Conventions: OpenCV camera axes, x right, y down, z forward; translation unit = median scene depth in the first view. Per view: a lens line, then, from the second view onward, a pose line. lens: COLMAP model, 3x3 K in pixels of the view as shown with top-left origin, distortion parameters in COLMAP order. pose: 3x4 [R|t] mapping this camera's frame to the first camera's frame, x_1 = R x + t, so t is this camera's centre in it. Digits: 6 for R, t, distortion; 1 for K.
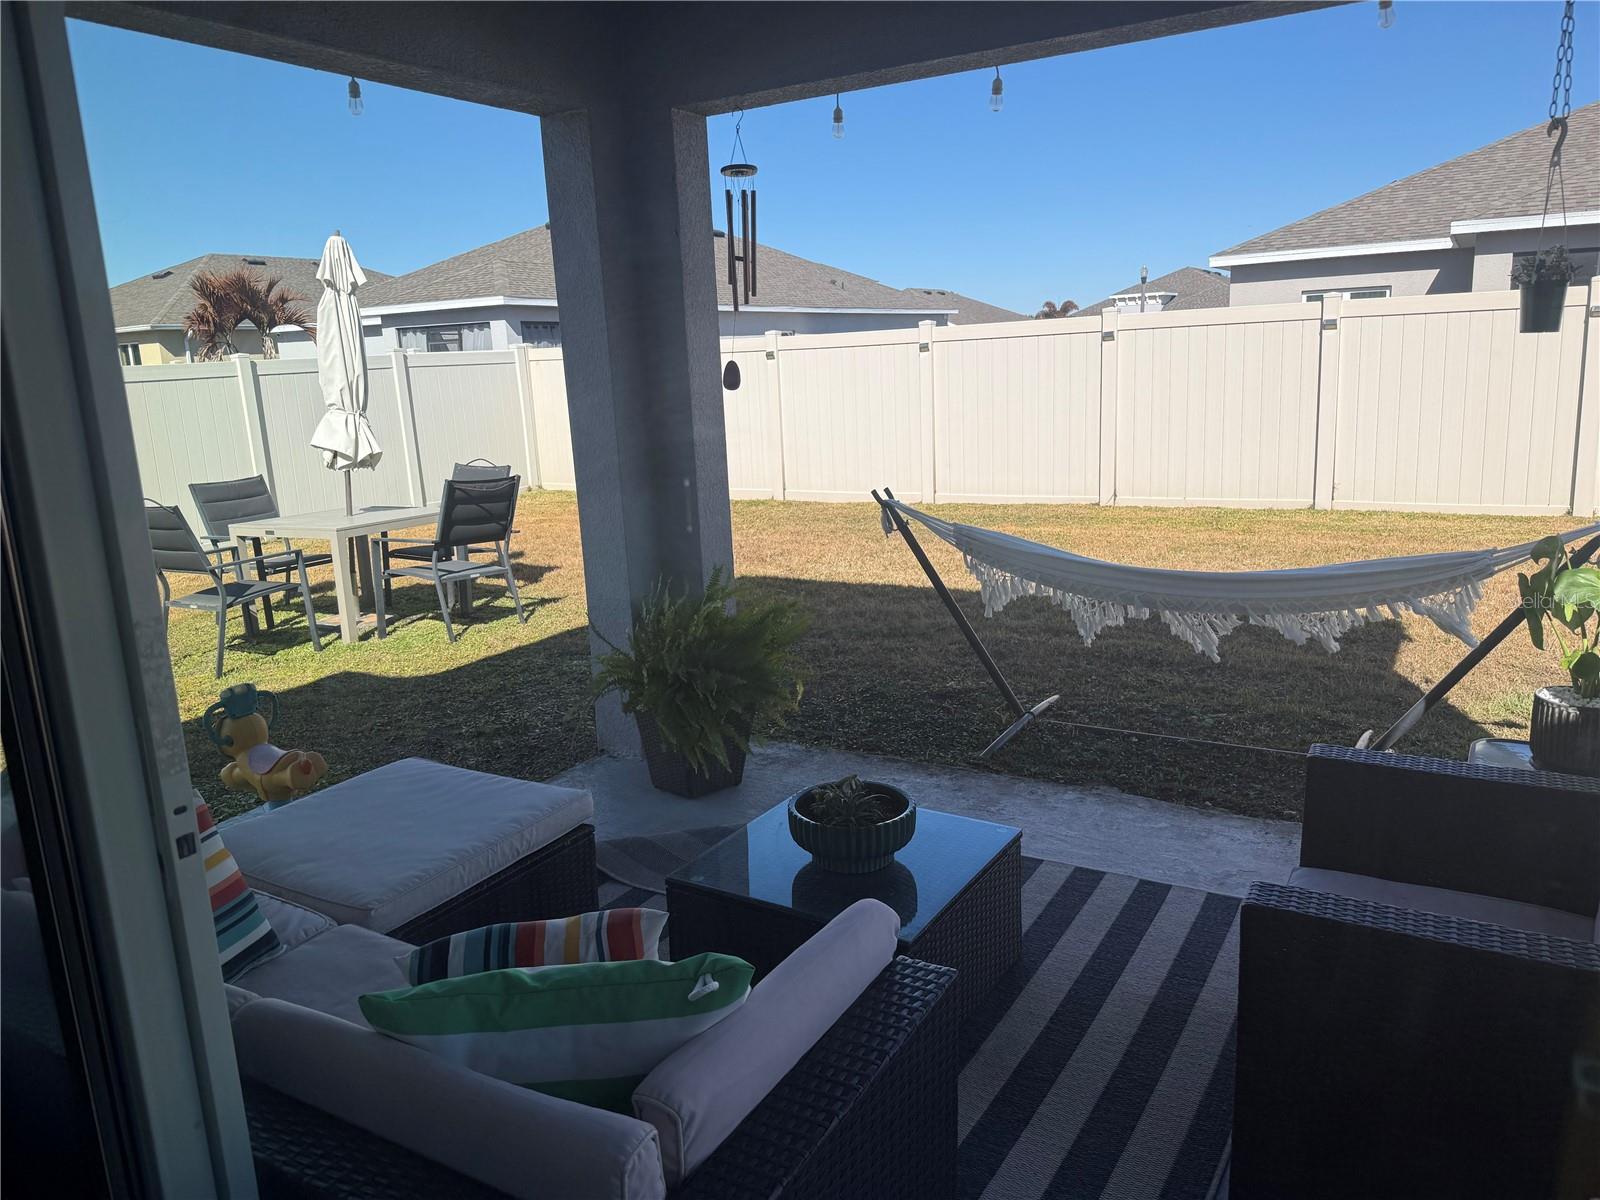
lens RADIAL K [[1127.1, 0, 807.8], [0, 1127.1, 610.0], [0, 0, 1]] dist [0.054091, -0.062678]
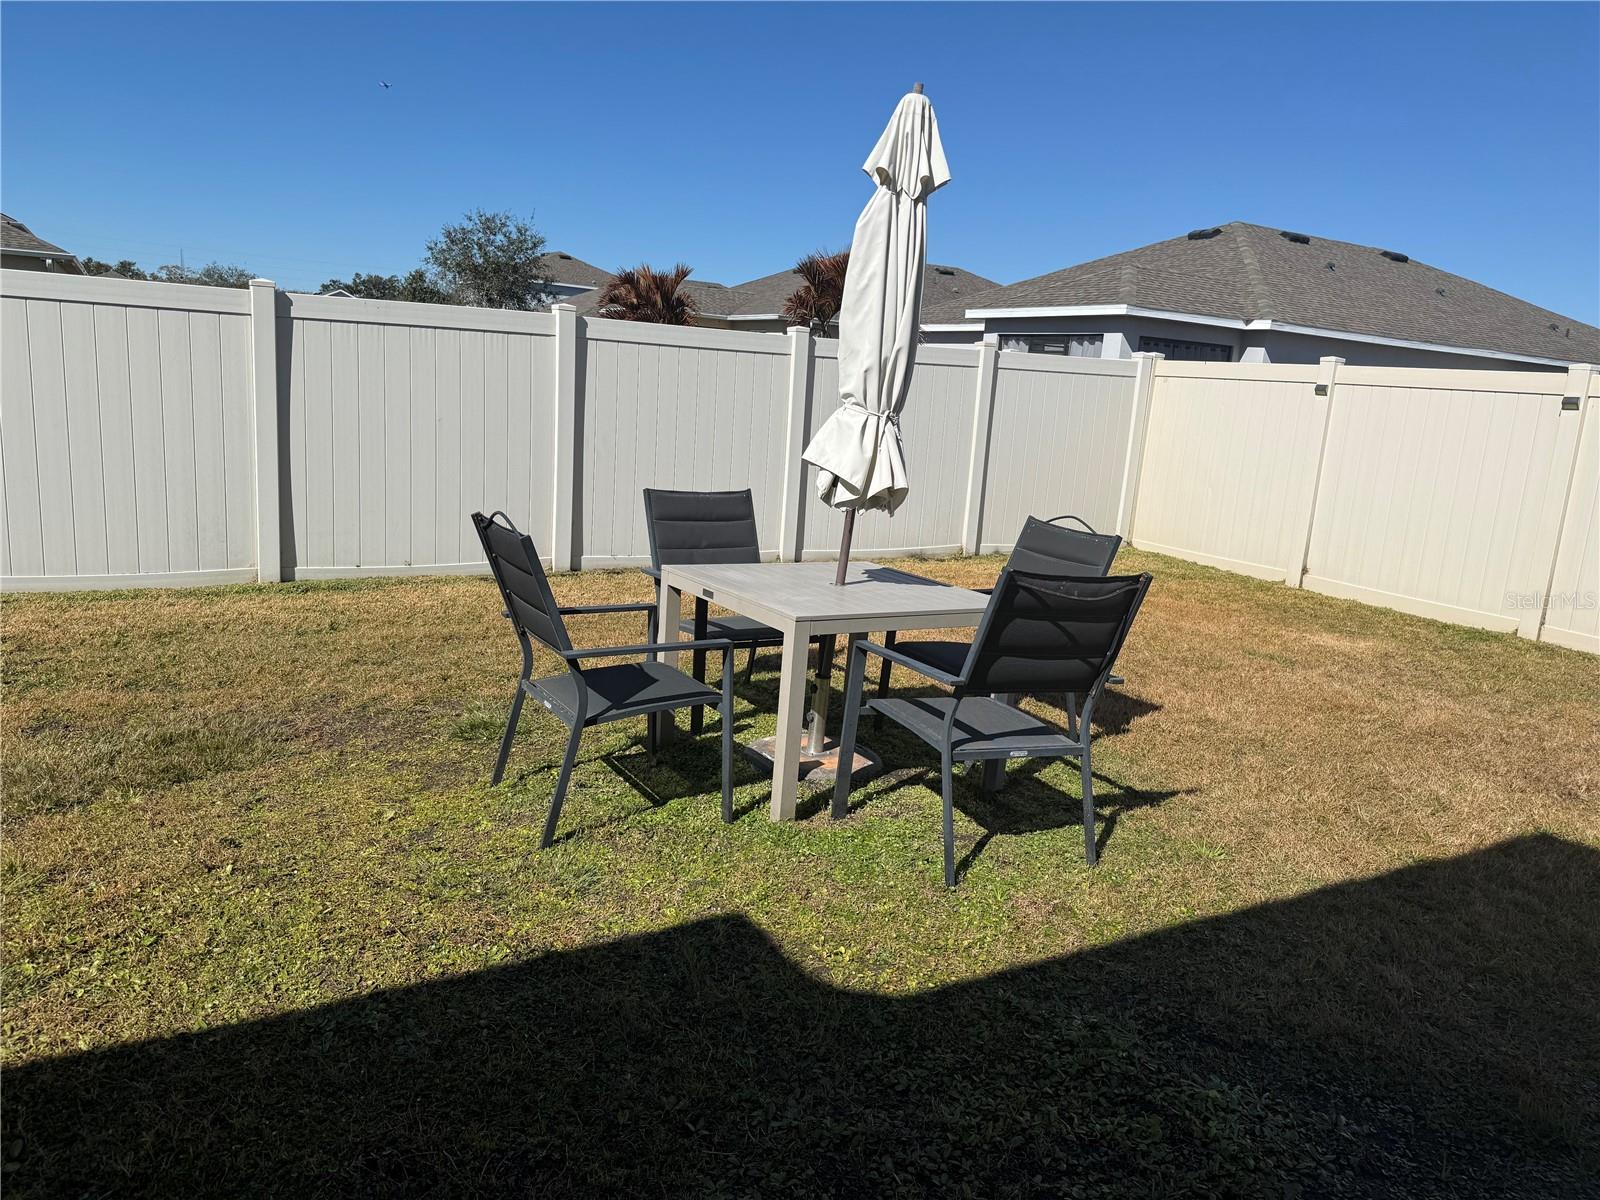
lens RADIAL K [[1127.1, 0, 784.8], [0, 1127.1, 605.3], [0, 0, 1]] dist [0.054091, -0.062678]
pose [[0.862031, 0.198054, -0.466560, -0.156374], [-0.210511, 0.977248, 0.025893, -0.083582], [0.461073, 0.075895, 0.884111, 0.481916]]
